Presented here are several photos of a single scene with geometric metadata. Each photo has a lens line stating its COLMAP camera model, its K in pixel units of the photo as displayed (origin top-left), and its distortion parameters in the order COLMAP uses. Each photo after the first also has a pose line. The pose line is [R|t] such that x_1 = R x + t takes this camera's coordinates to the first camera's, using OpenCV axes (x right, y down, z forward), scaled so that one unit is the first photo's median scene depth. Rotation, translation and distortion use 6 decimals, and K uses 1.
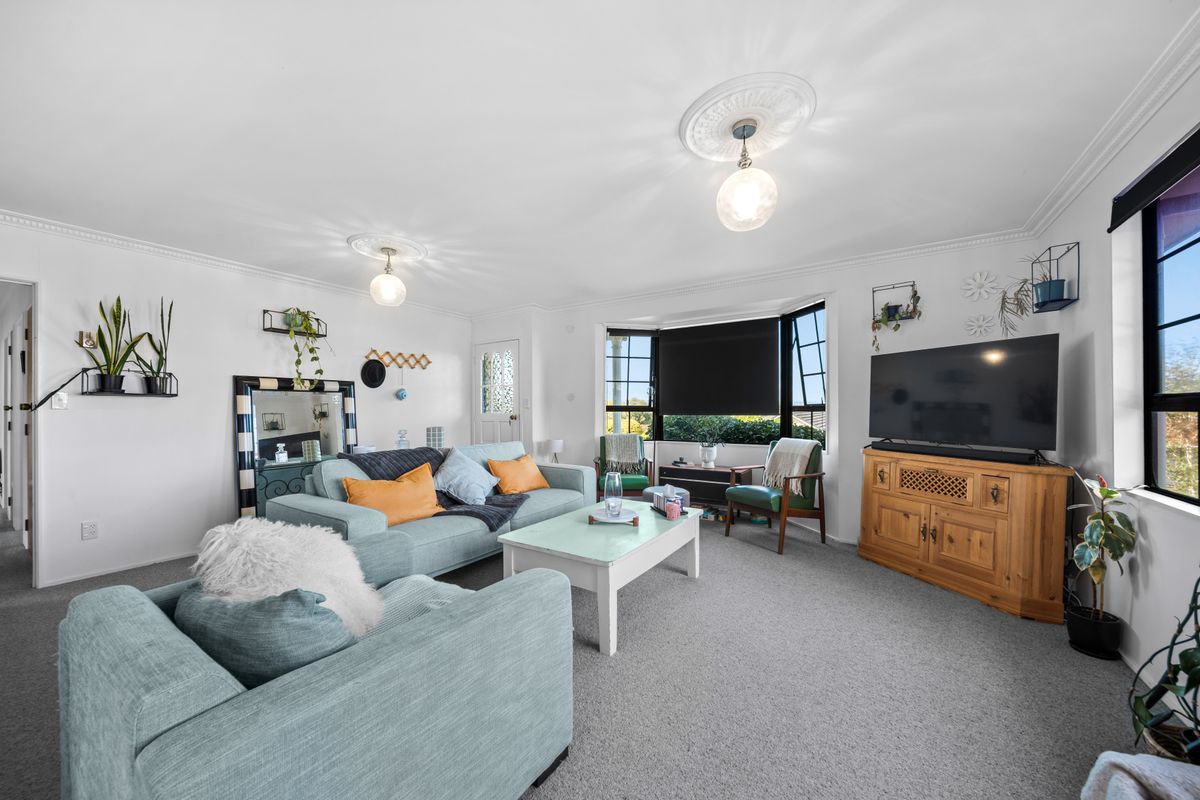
lens RADIAL K [[423.3, 0, 595.3], [0, 423.3, 399.3], [0, 0, 1]] dist [0.000840, 0.000012]
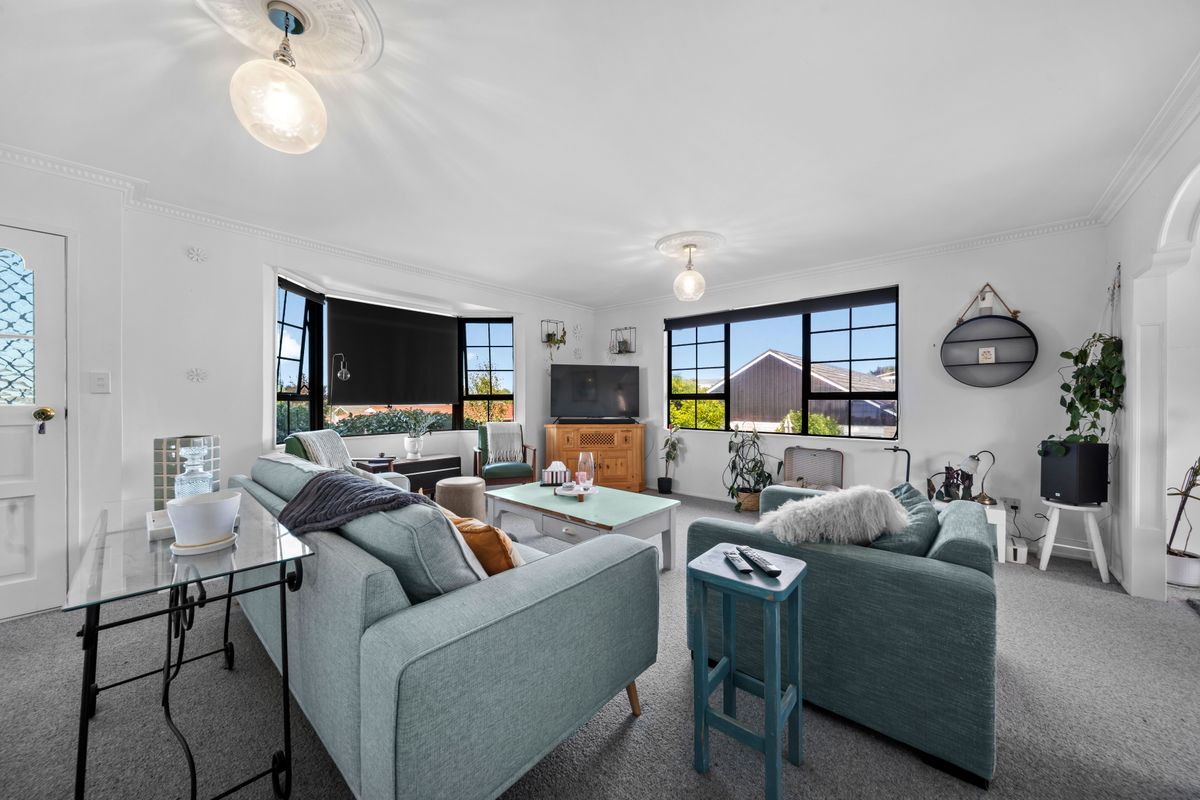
lens RADIAL K [[423.3, 0, 595.3], [0, 423.3, 399.3], [0, 0, 1]] dist [0.000840, 0.000012]
pose [[0.143051, 0.005622, 0.989699, -0.867672], [-0.022841, 0.999736, -0.002378, 0.024678], [-0.989452, -0.022266, 0.143142, 0.634734]]
